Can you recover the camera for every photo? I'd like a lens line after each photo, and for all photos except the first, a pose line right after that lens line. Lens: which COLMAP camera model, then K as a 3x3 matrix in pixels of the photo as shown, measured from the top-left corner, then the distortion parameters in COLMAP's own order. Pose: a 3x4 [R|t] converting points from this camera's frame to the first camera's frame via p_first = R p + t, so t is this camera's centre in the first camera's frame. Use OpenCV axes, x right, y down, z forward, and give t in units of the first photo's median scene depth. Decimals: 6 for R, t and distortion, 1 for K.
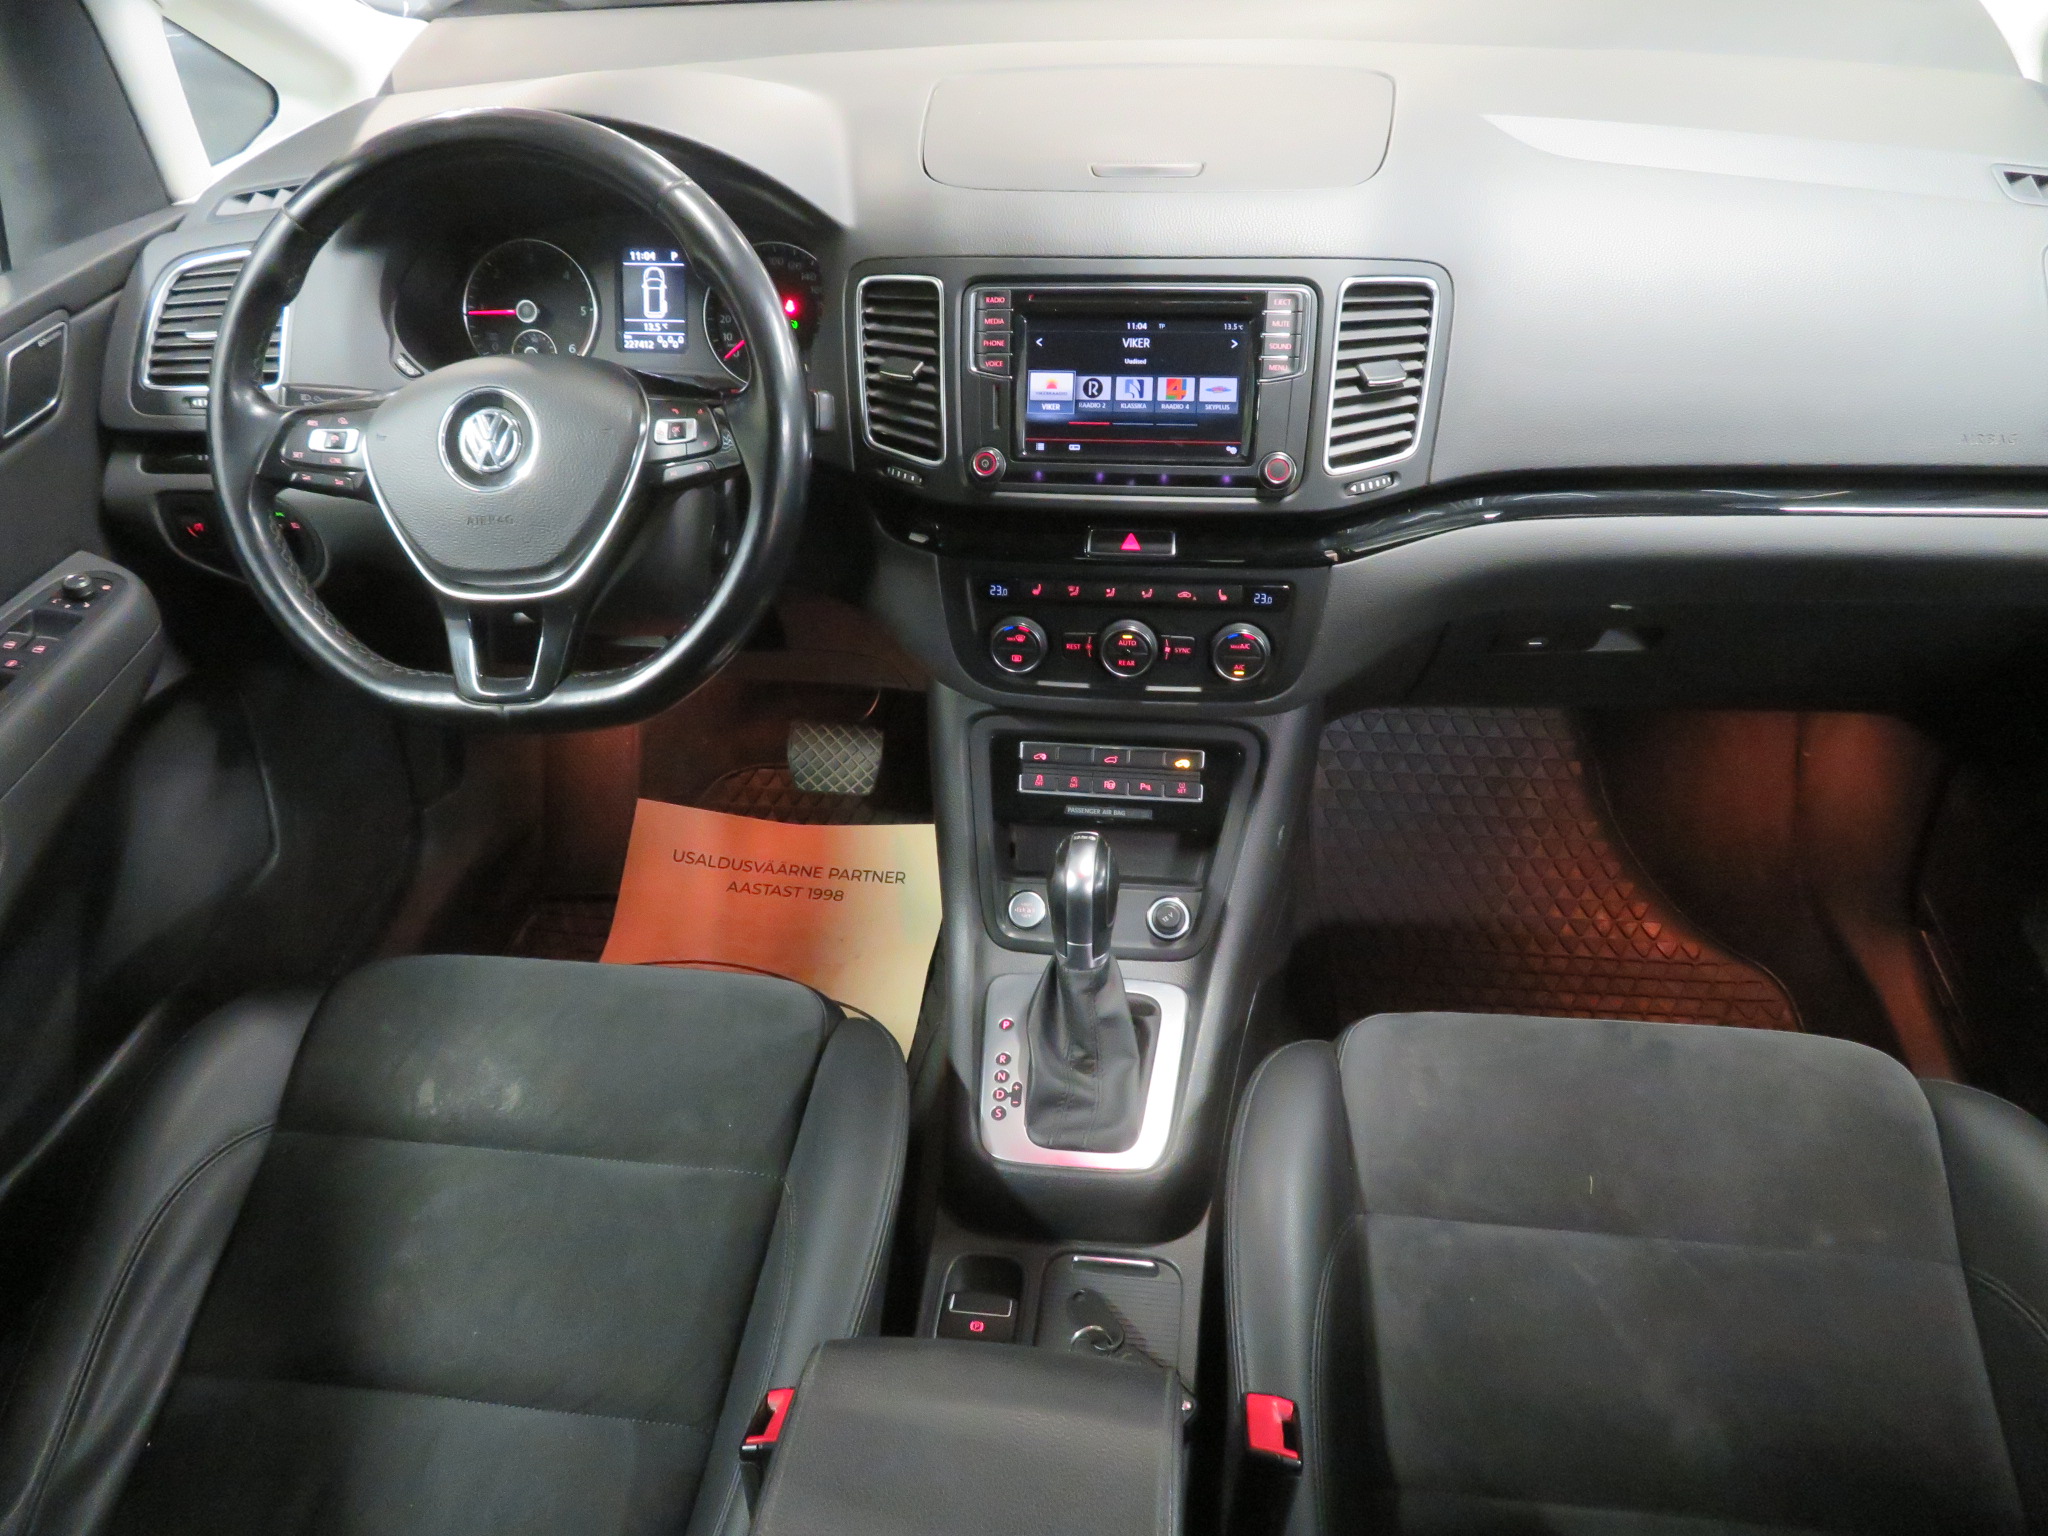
lens RADIAL K [[1430.9, 0, 1027.9], [0, 1430.9, 766.8], [0, 0, 1]] dist [-0.002298, -0.001232]
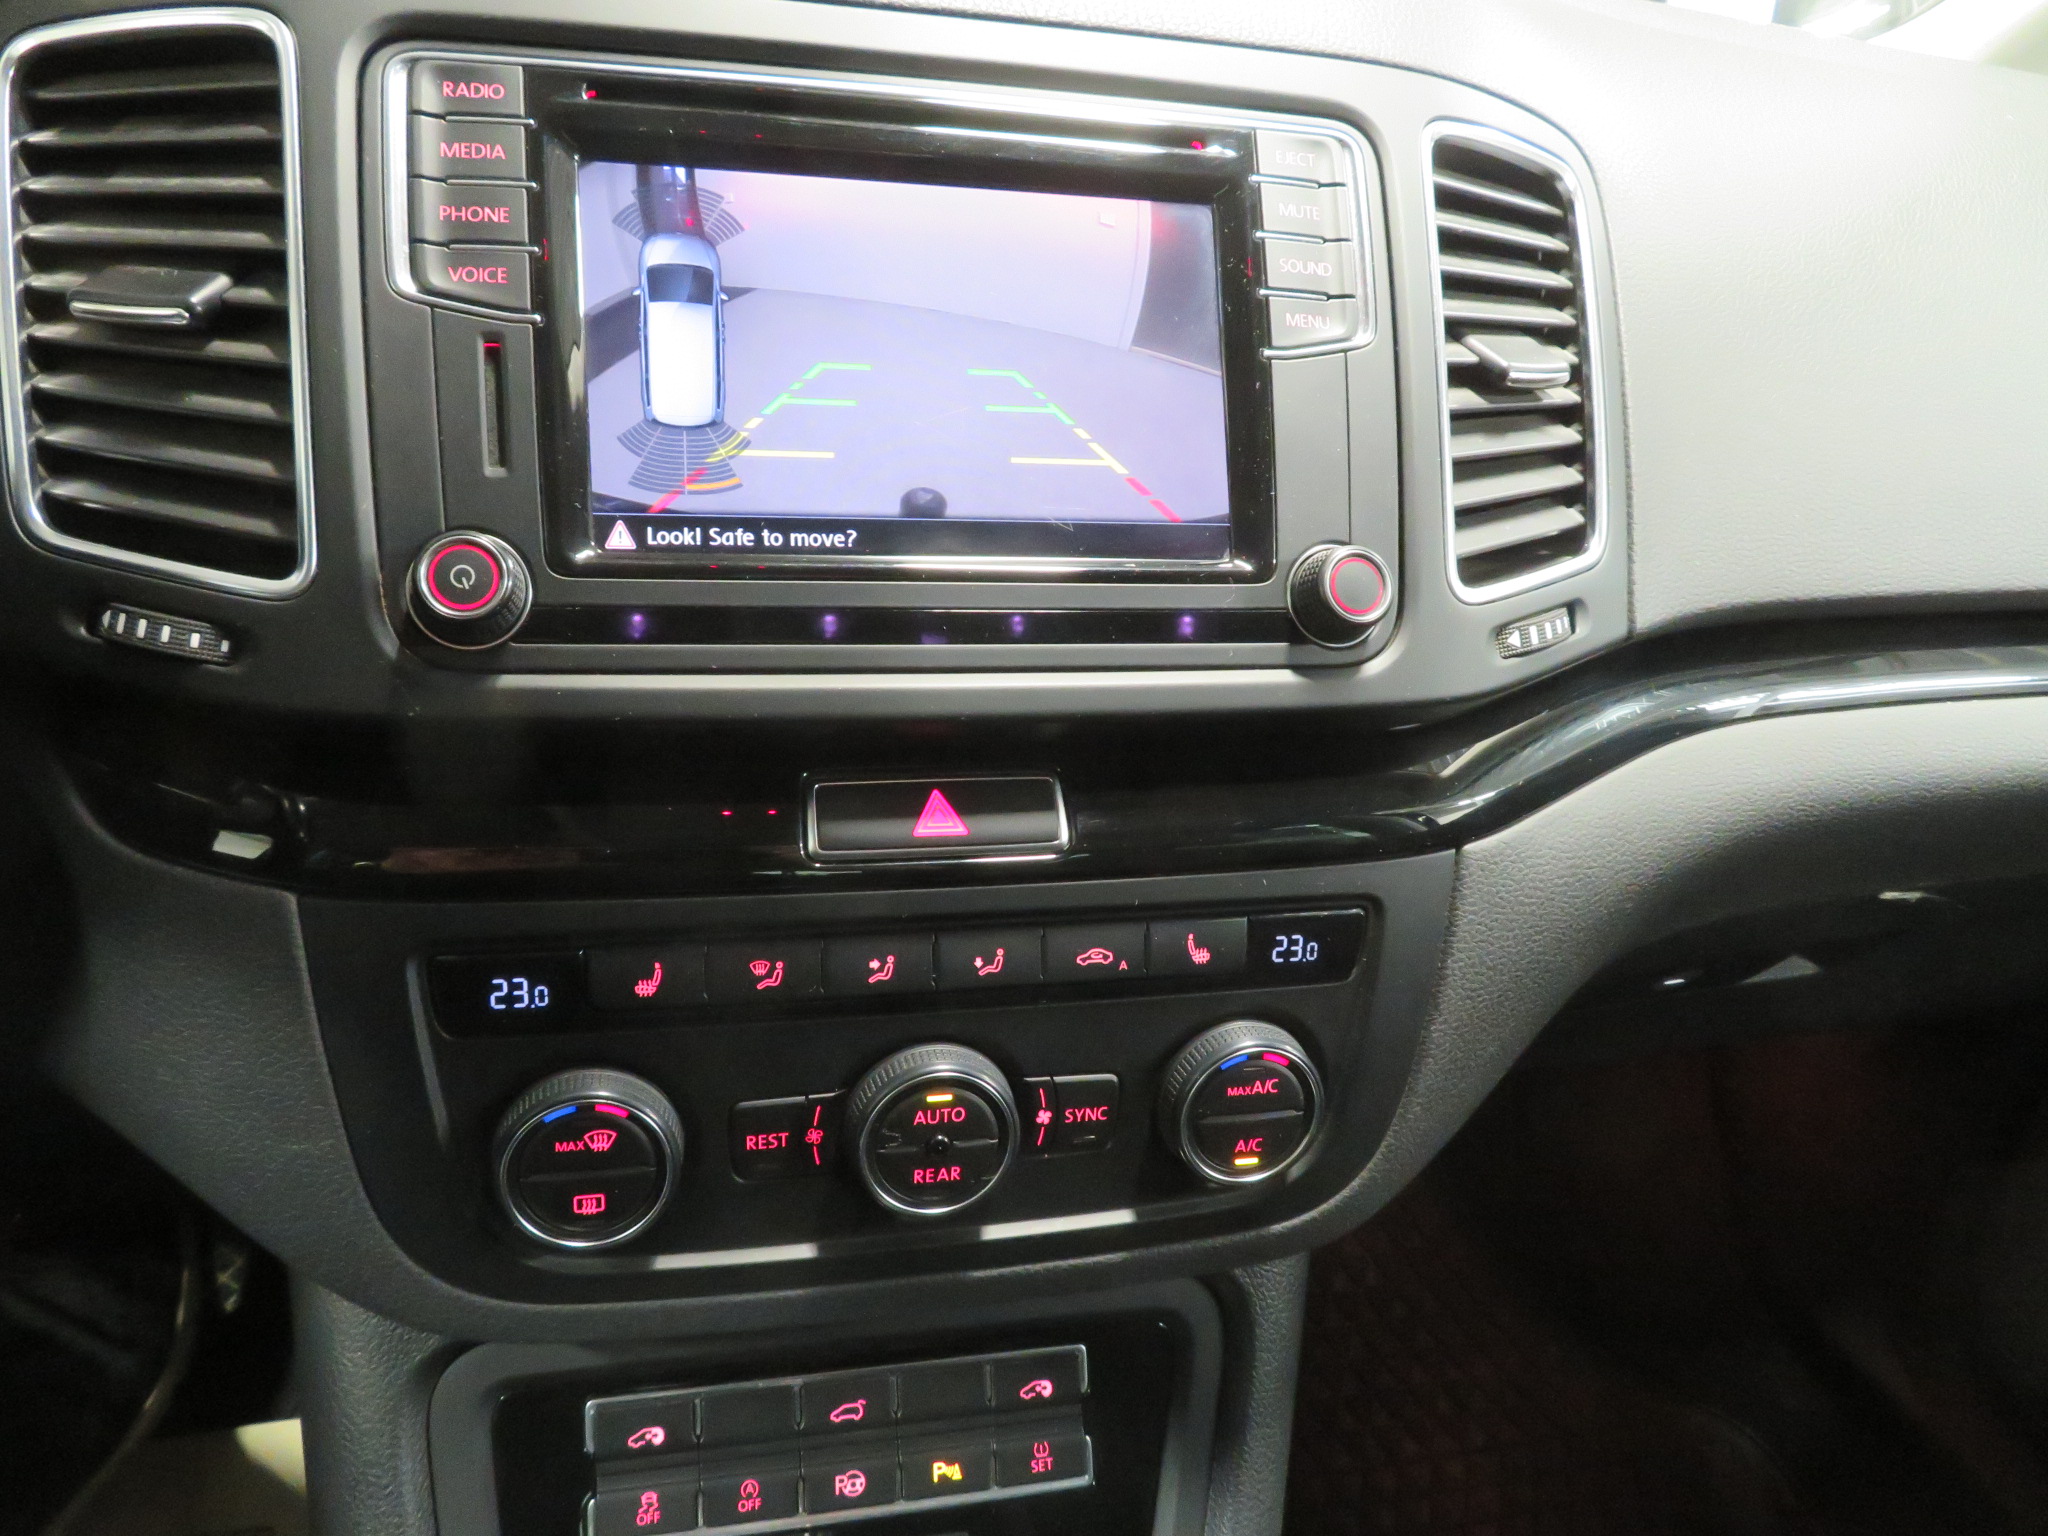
lens RADIAL K [[1430.9, 0, 1018.2], [0, 1430.9, 761.8], [0, 0, 1]] dist [-0.002298, -0.001232]
pose [[0.929910, -0.039843, 0.365623, -0.031917], [0.116487, 0.974842, -0.190037, -0.102827], [-0.348853, 0.219307, 0.911156, 0.683547]]
